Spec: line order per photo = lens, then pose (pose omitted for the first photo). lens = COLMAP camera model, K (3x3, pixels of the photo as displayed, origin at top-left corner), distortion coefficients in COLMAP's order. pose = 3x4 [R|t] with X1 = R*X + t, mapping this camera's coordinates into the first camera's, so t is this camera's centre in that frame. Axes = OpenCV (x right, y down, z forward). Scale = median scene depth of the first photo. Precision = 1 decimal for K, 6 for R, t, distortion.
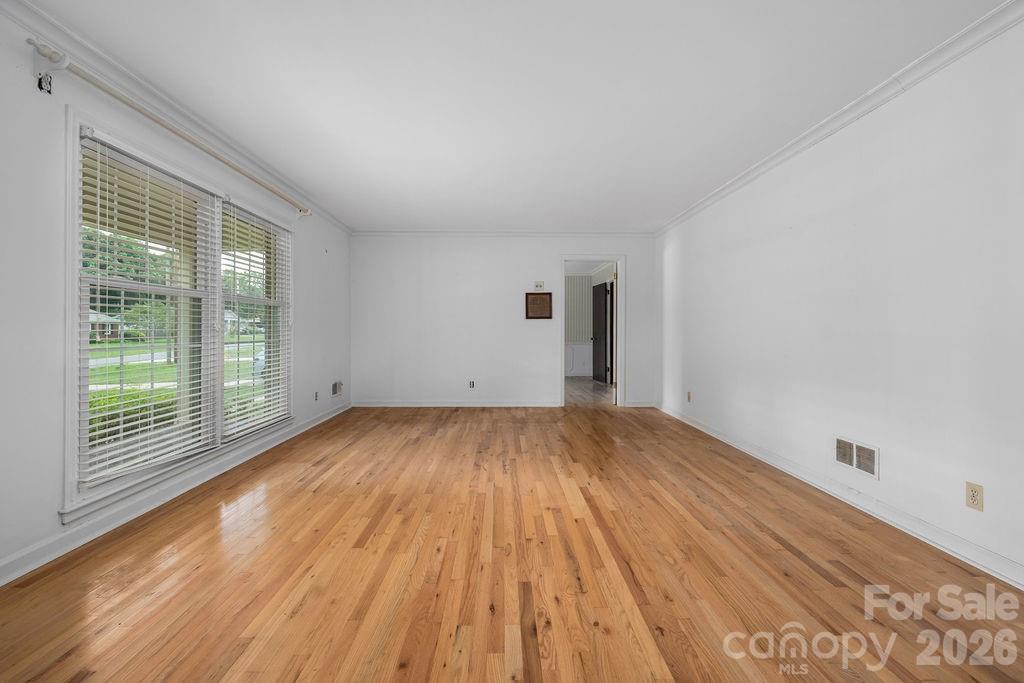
lens RADIAL K [[419.9, 0, 508.5], [0, 419.9, 339.7], [0, 0, 1]] dist [-0.003105, -0.000248]
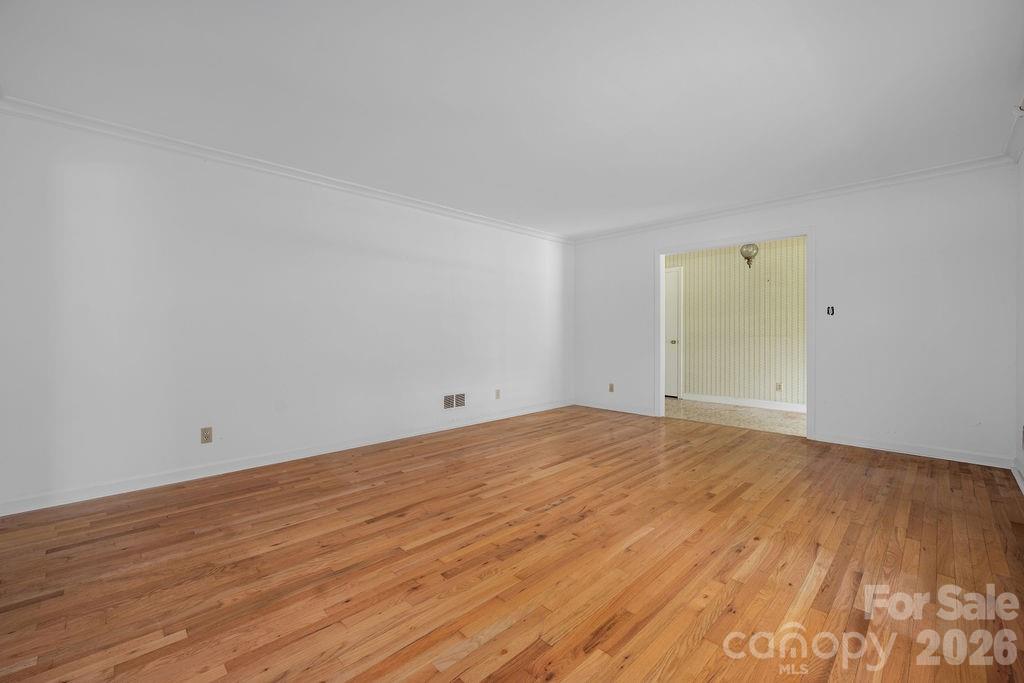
lens RADIAL K [[419.9, 0, 508.5], [0, 419.9, 339.7], [0, 0, 1]] dist [-0.003105, -0.000248]
pose [[-0.679424, -0.013641, 0.733619, -0.659341], [0.014531, 0.999381, 0.032040, -0.046491], [-0.733602, 0.032429, -0.678805, 1.998775]]
